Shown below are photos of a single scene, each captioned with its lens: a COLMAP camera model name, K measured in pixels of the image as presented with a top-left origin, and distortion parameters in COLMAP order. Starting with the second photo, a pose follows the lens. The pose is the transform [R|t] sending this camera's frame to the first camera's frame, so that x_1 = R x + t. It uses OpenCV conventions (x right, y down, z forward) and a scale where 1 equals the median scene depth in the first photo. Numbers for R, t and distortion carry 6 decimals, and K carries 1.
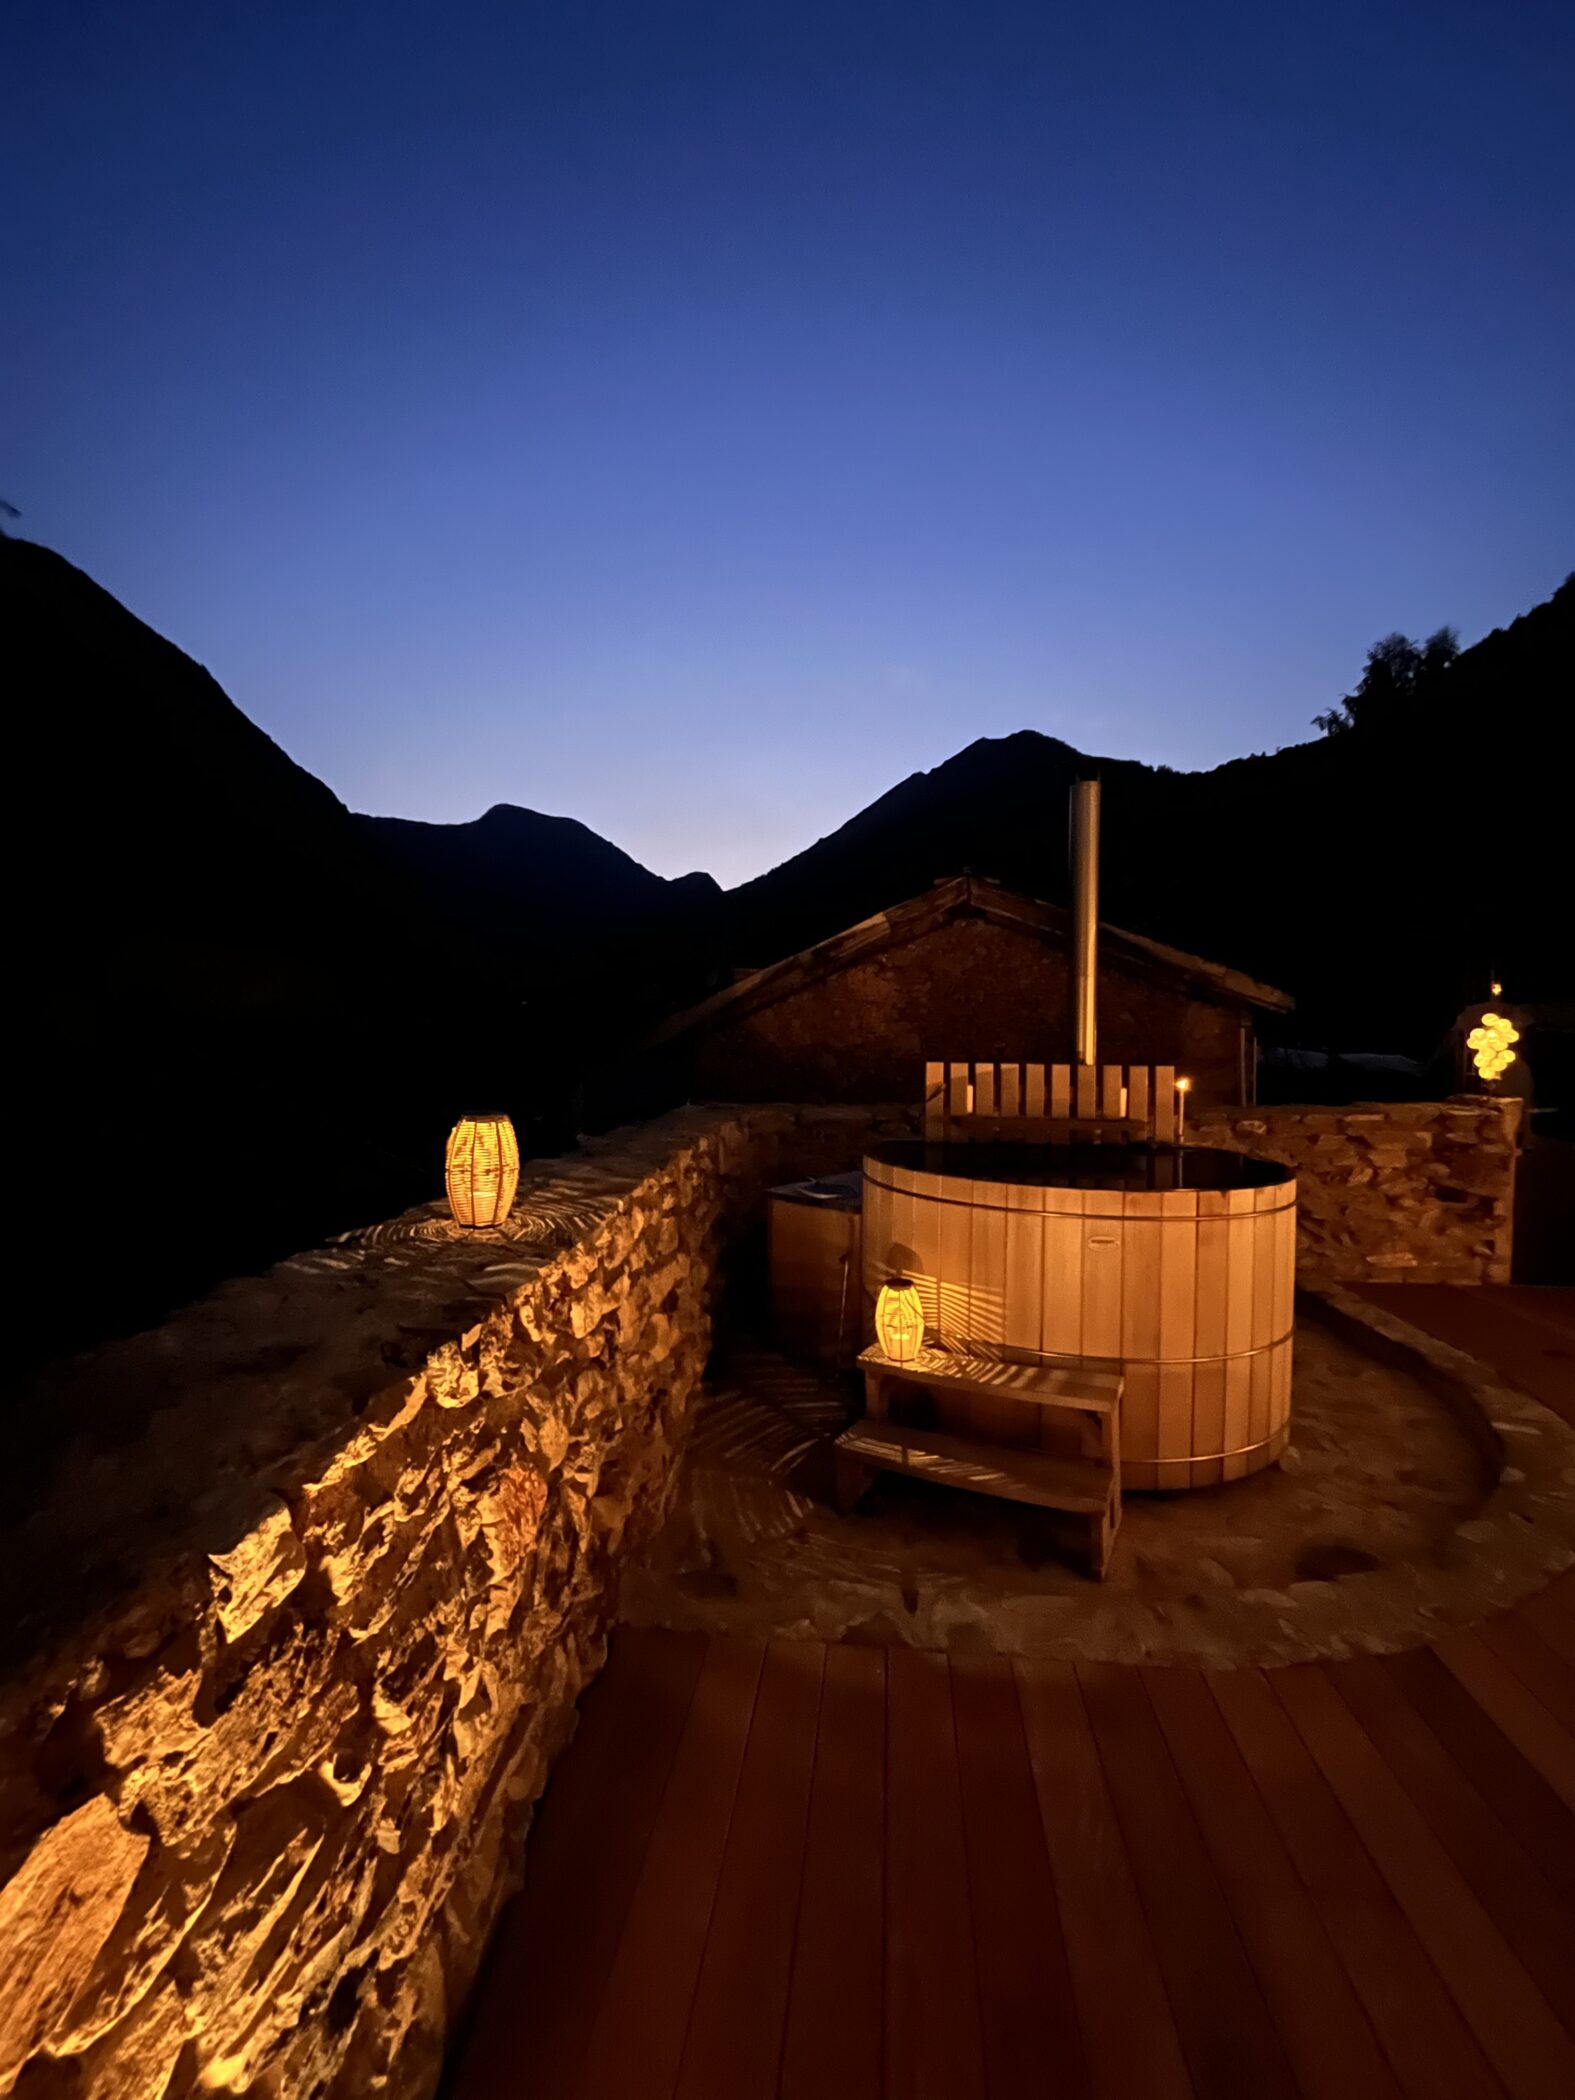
lens RADIAL K [[851.0, 0, 780.6], [0, 851.0, 1047.0], [0, 0, 1]] dist [-0.002973, -0.000120]
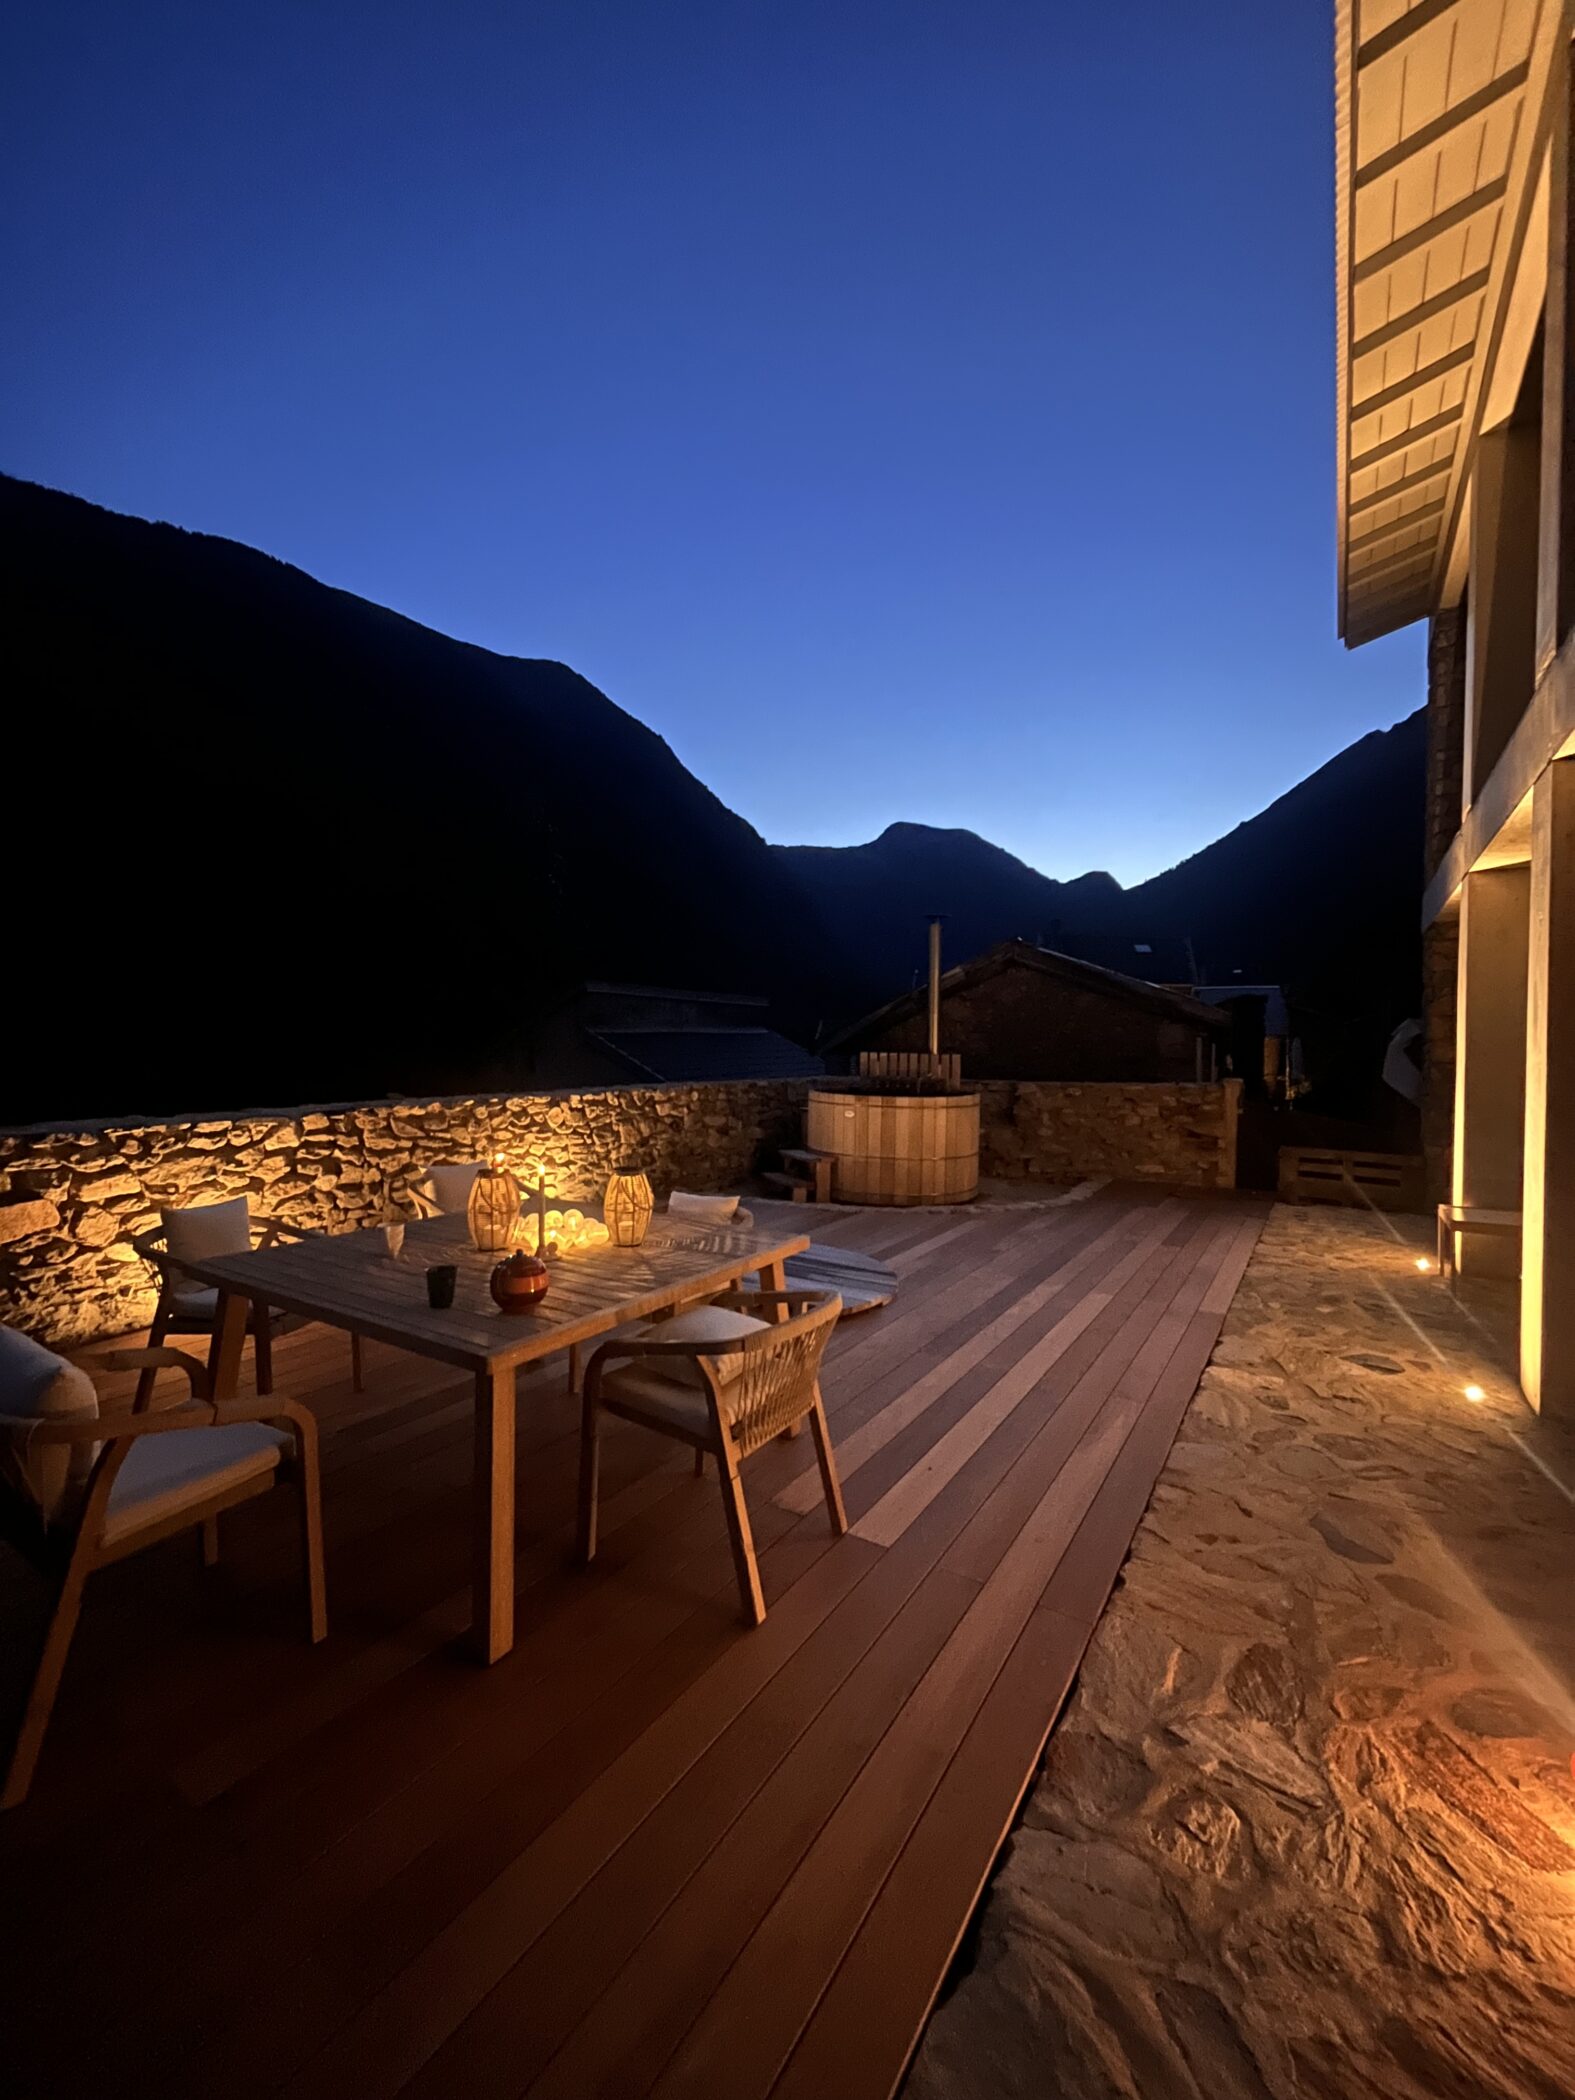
lens RADIAL K [[851.0, 0, 789.9], [0, 851.0, 1049.3], [0, 0, 1]] dist [-0.002973, -0.000120]
pose [[0.903723, 0.008927, -0.428024, 0.799238], [-0.011469, 0.999929, -0.003362, 0.016350], [0.427964, 0.007947, 0.903761, -0.933038]]
